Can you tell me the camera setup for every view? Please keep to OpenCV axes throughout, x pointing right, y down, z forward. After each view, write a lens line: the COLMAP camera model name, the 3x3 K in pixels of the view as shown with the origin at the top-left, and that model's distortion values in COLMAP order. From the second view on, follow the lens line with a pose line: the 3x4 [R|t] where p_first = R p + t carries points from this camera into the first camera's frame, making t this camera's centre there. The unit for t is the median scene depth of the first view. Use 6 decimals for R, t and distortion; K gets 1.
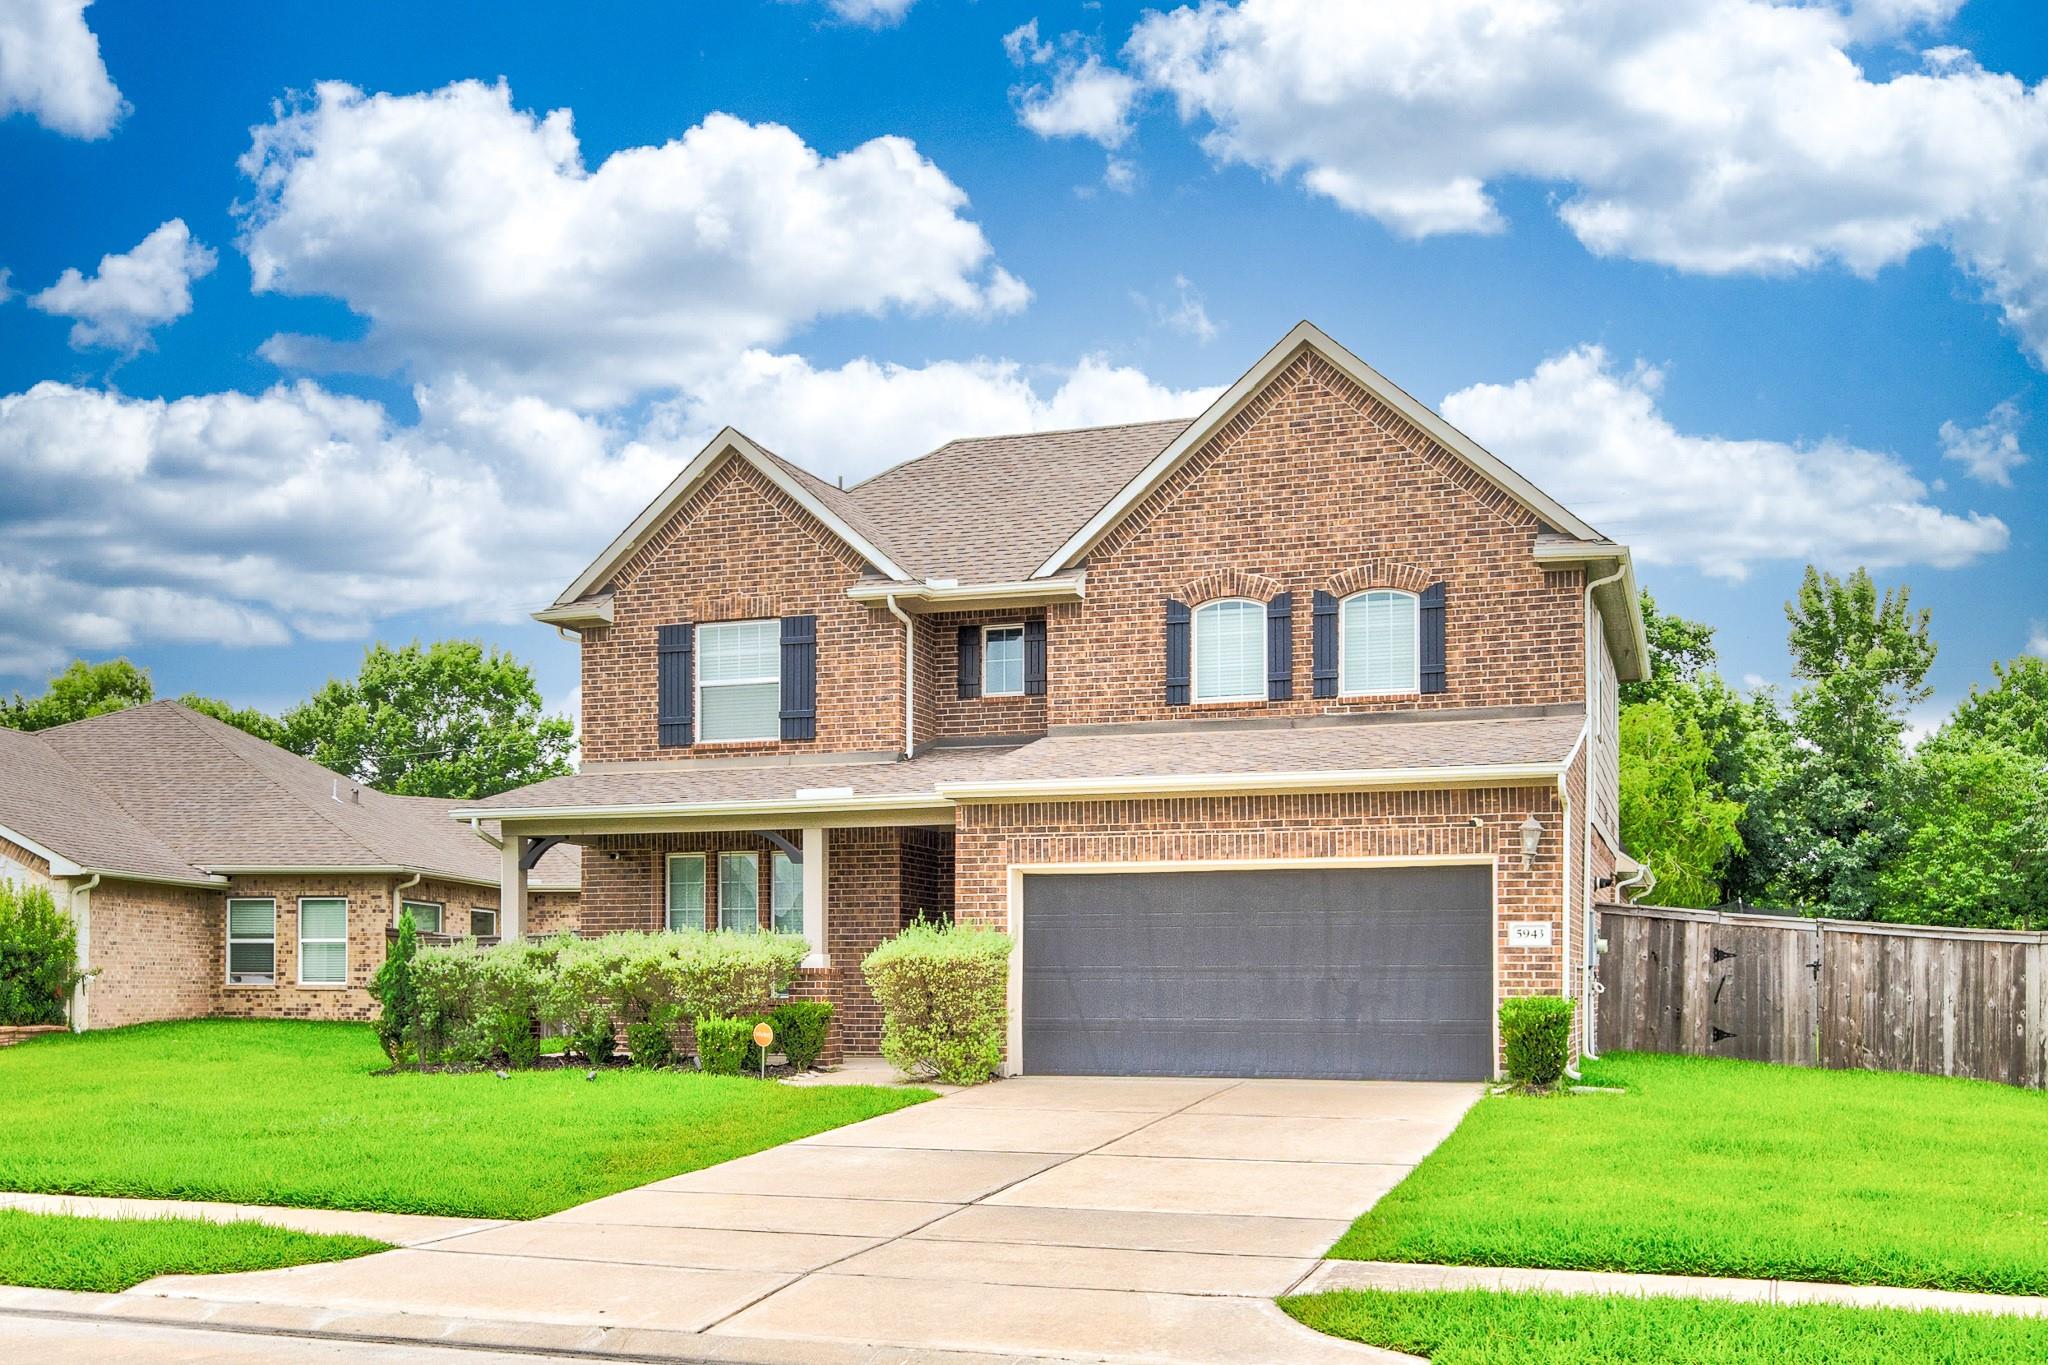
lens RADIAL K [[1402.0, 0, 1011.4], [0, 1402.0, 940.3], [0, 0, 1]] dist [0.002390, -0.000503]
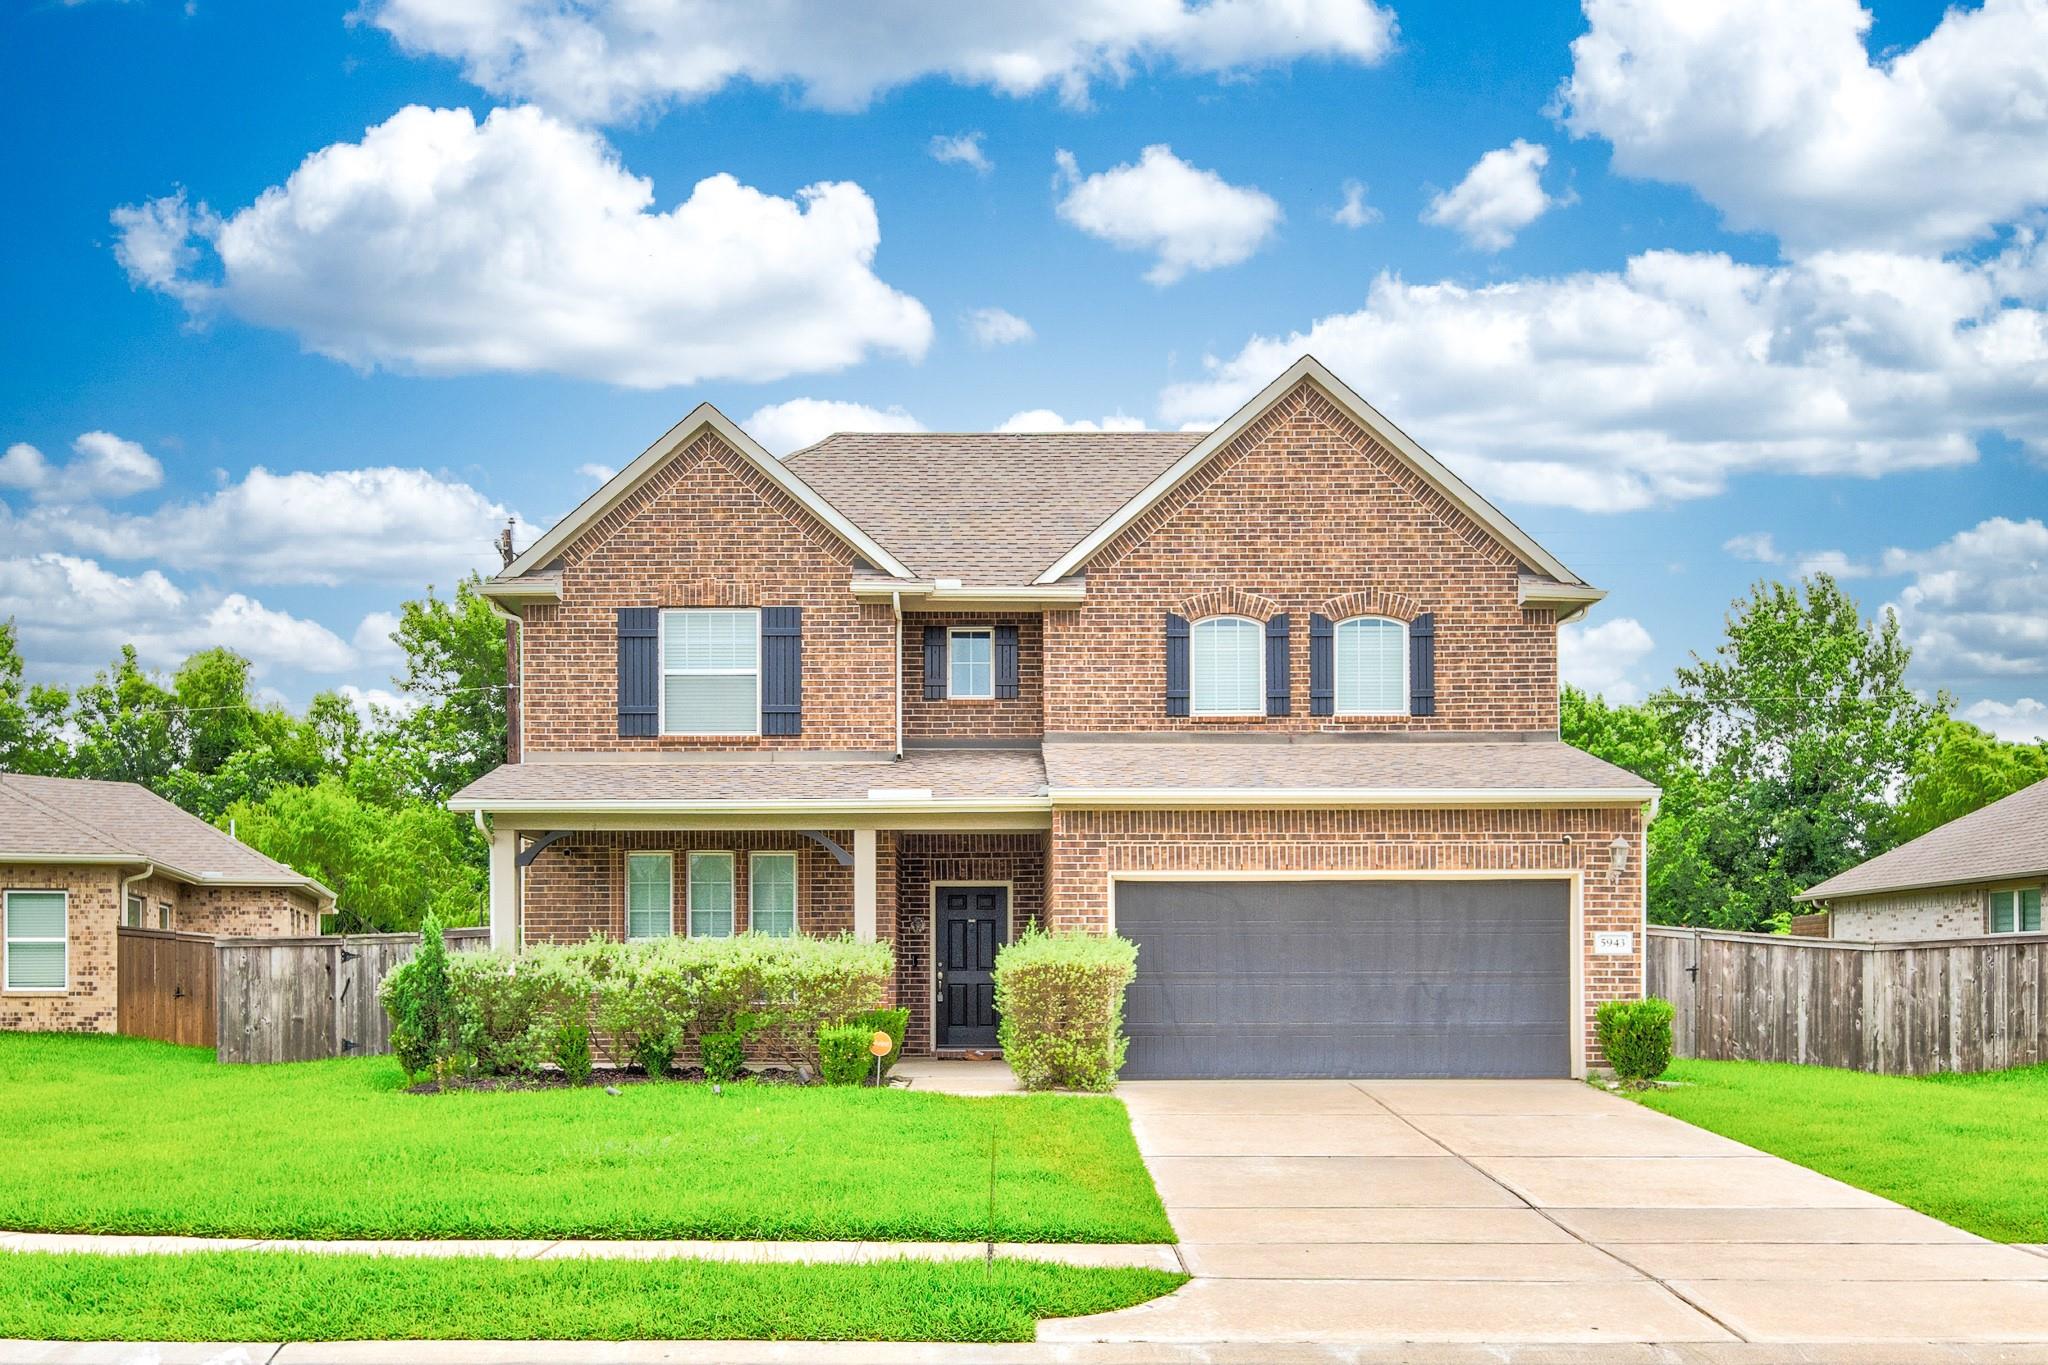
lens RADIAL K [[1415.8, 0, 841.5], [0, 1415.8, 942.6], [0, 0, 1]] dist [0.000916, -0.000075]
pose [[0.972181, 0.003168, 0.234208, -0.373089], [-0.003885, 0.999989, 0.002600, -0.004155], [-0.234197, -0.003438, 0.972183, 0.050910]]
